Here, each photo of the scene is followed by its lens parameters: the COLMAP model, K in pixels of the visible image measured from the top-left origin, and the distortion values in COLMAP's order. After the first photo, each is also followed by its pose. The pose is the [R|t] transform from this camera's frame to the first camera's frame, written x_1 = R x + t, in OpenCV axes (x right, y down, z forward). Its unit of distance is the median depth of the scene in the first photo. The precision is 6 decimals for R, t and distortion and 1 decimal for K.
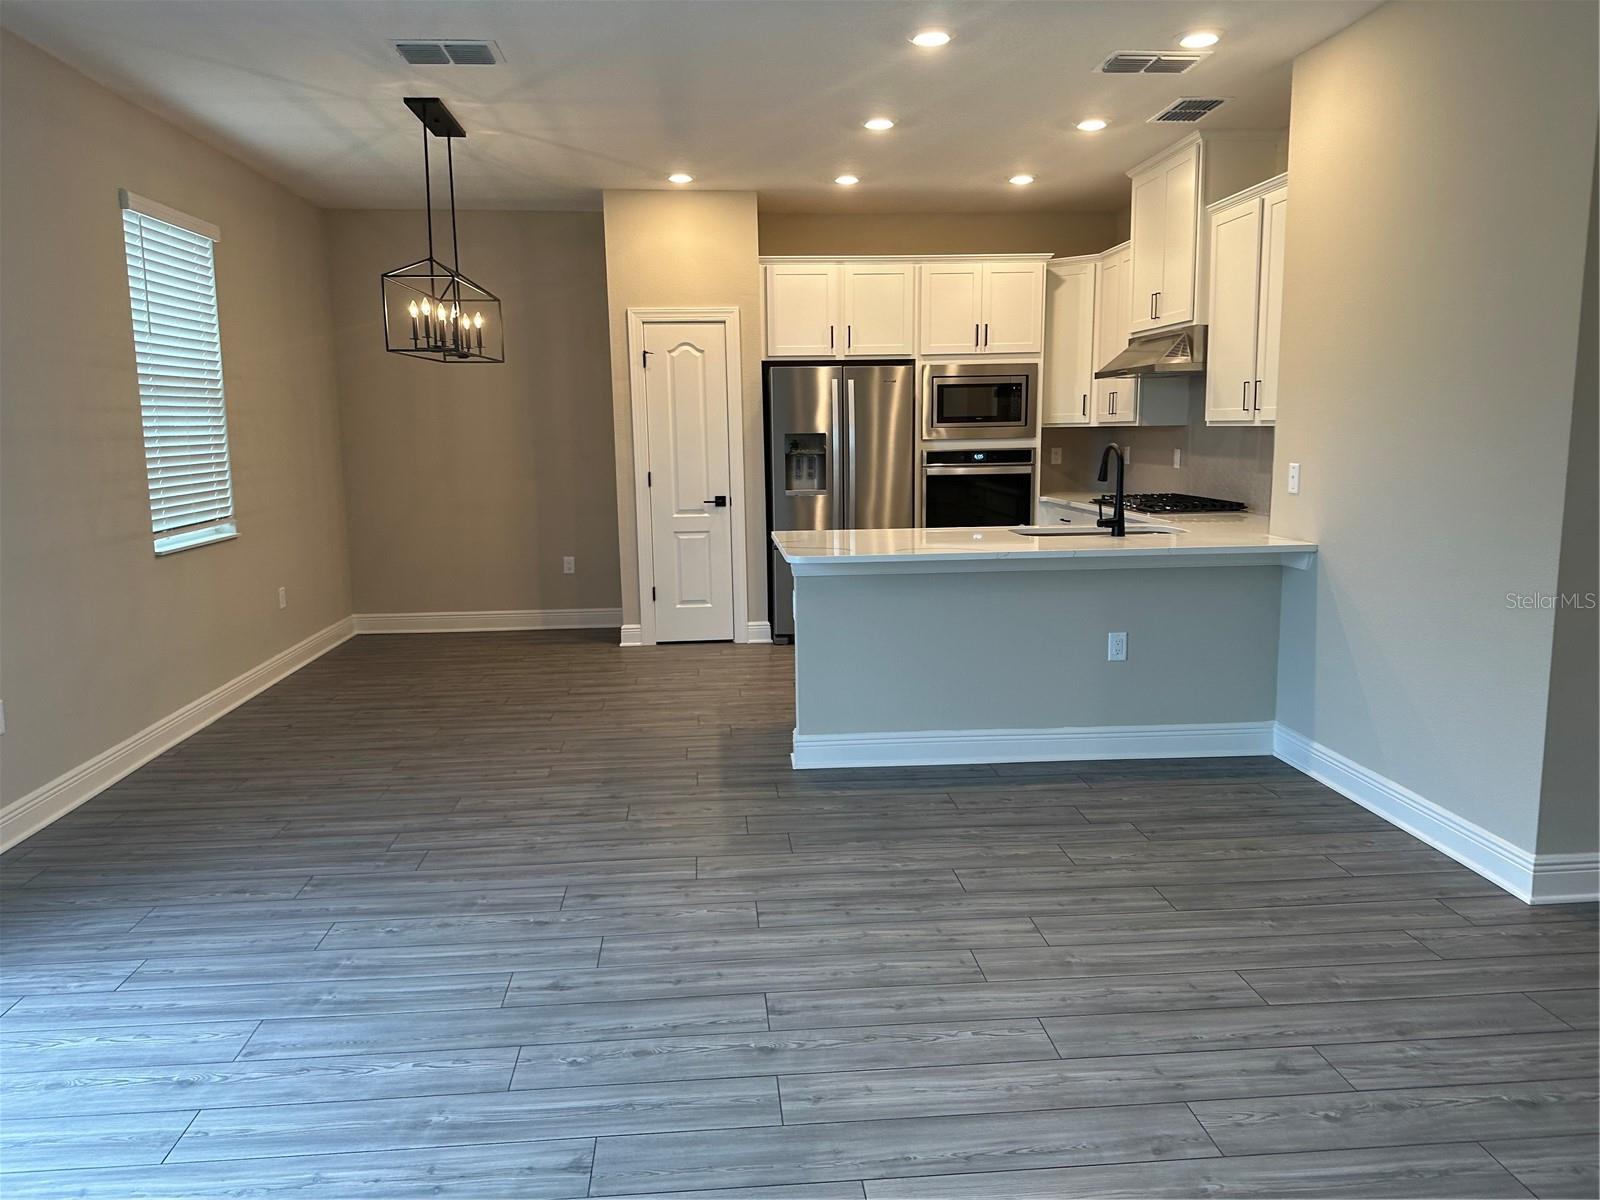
lens RADIAL K [[1117.0, 0, 779.8], [0, 1117.0, 585.5], [0, 0, 1]] dist [0.080956, -0.108734]
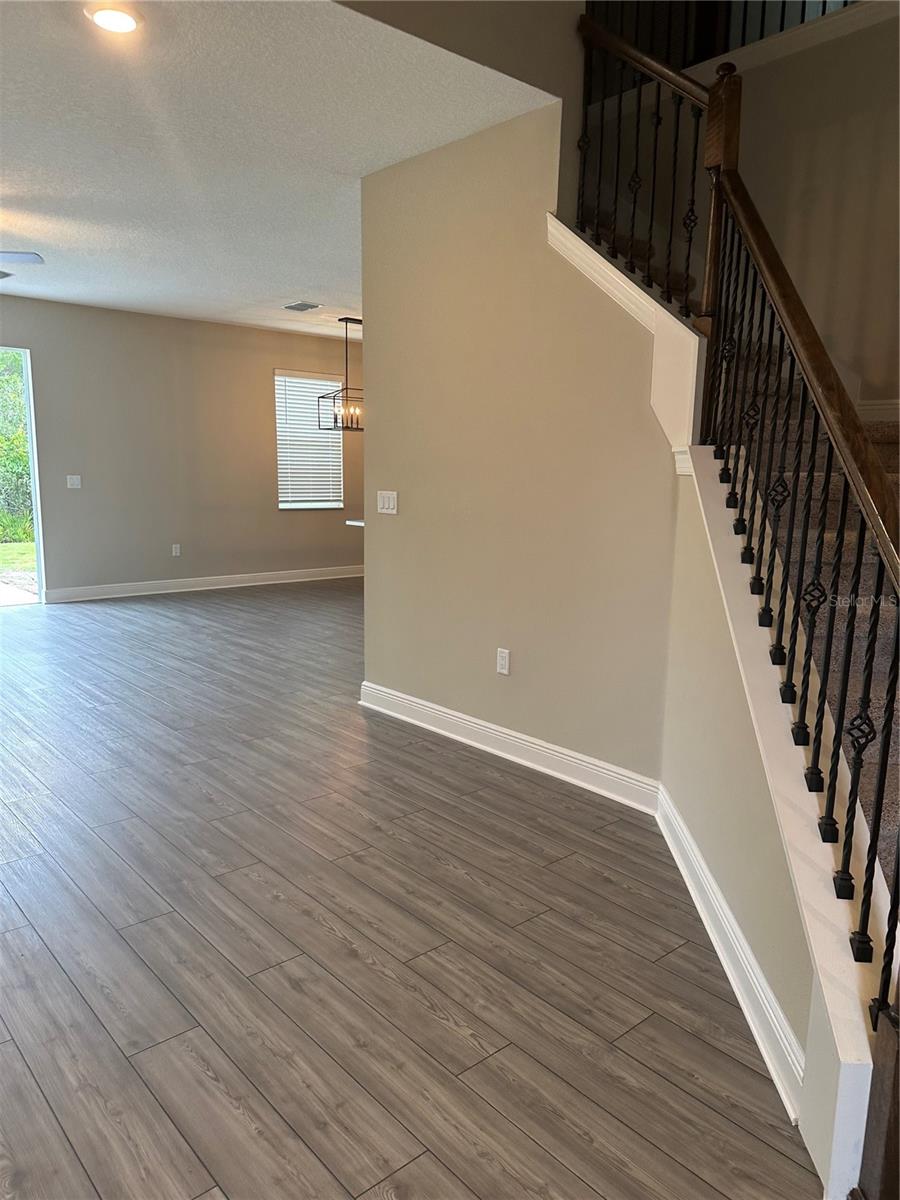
lens RADIAL K [[837.8, 0, 460.7], [0, 837.8, 611.0], [0, 0, 1]] dist [0.080956, -0.108734]
pose [[0.609315, 0.155597, -0.777512, 1.324225], [-0.142195, 0.986104, 0.085907, -0.022944], [0.780074, 0.058214, 0.622973, 0.145149]]
